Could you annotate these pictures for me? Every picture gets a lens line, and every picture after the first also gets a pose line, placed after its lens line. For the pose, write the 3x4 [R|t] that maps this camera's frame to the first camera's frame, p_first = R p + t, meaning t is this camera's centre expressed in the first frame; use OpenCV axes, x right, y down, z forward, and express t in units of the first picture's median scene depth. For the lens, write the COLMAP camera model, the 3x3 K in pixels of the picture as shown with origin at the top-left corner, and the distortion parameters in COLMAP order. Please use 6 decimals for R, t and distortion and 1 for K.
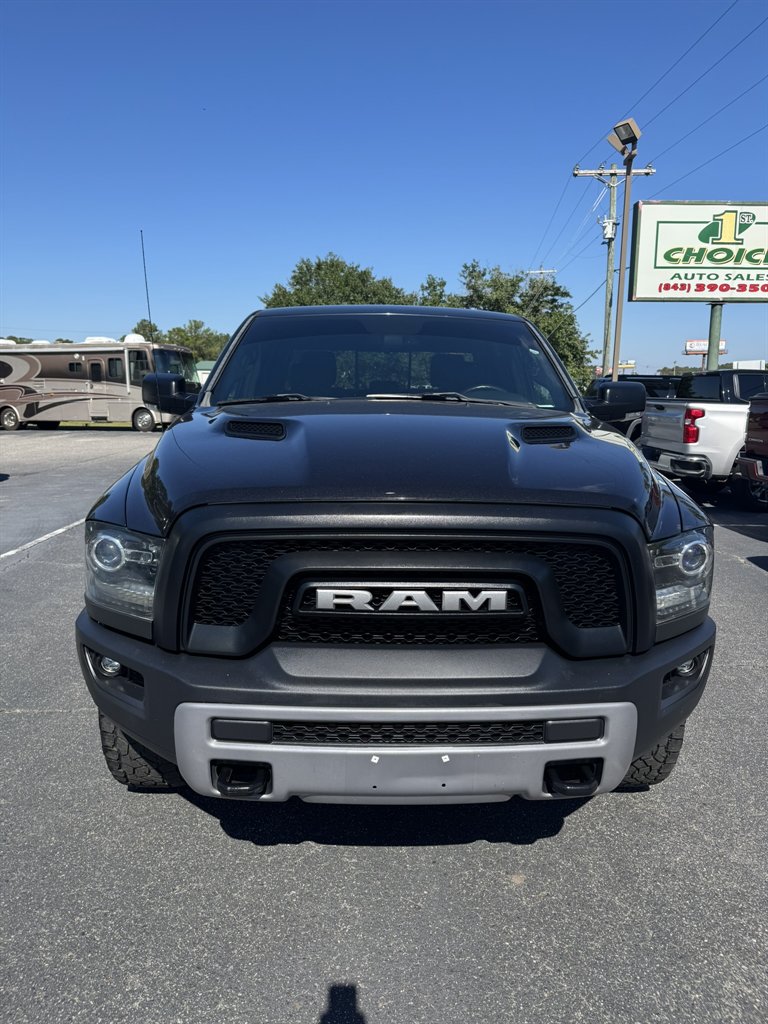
lens RADIAL K [[726.1, 0, 394.0], [0, 726.1, 512.1], [0, 0, 1]] dist [0.021100, -0.027061]
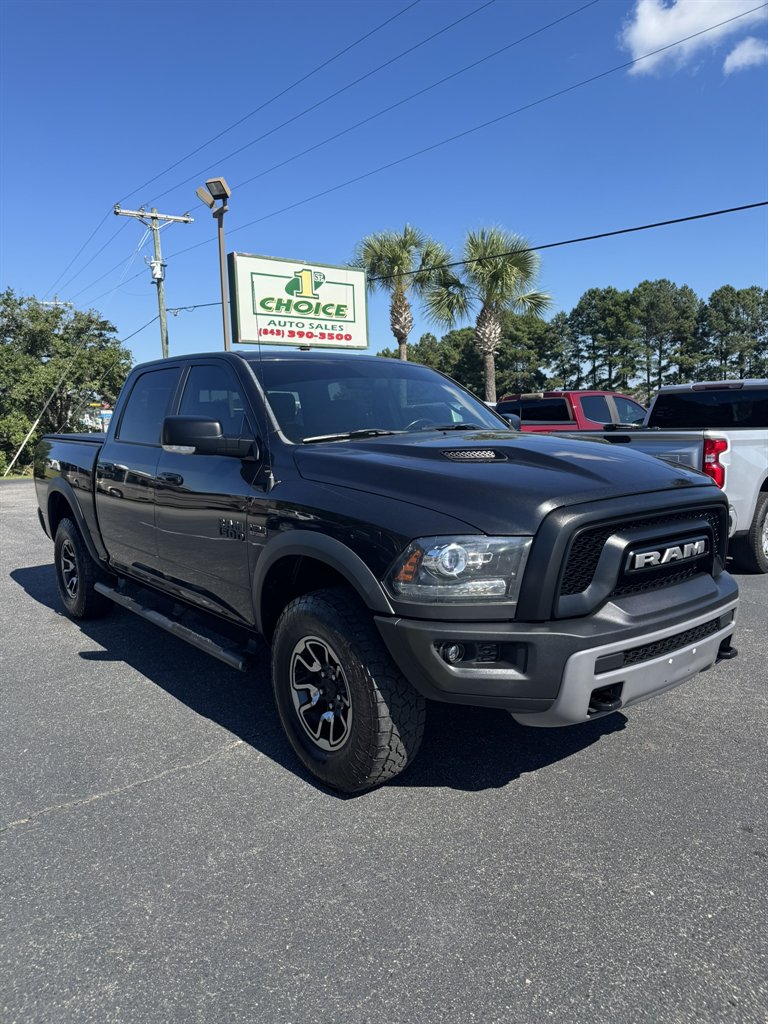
lens RADIAL K [[726.1, 0, 394.0], [0, 726.1, 512.1], [0, 0, 1]] dist [0.021100, -0.027061]
pose [[0.792337, -0.098556, 0.602070, -0.168847], [0.126602, 0.991945, -0.004234, -0.004426], [-0.596803, 0.079578, 0.798432, 0.012862]]
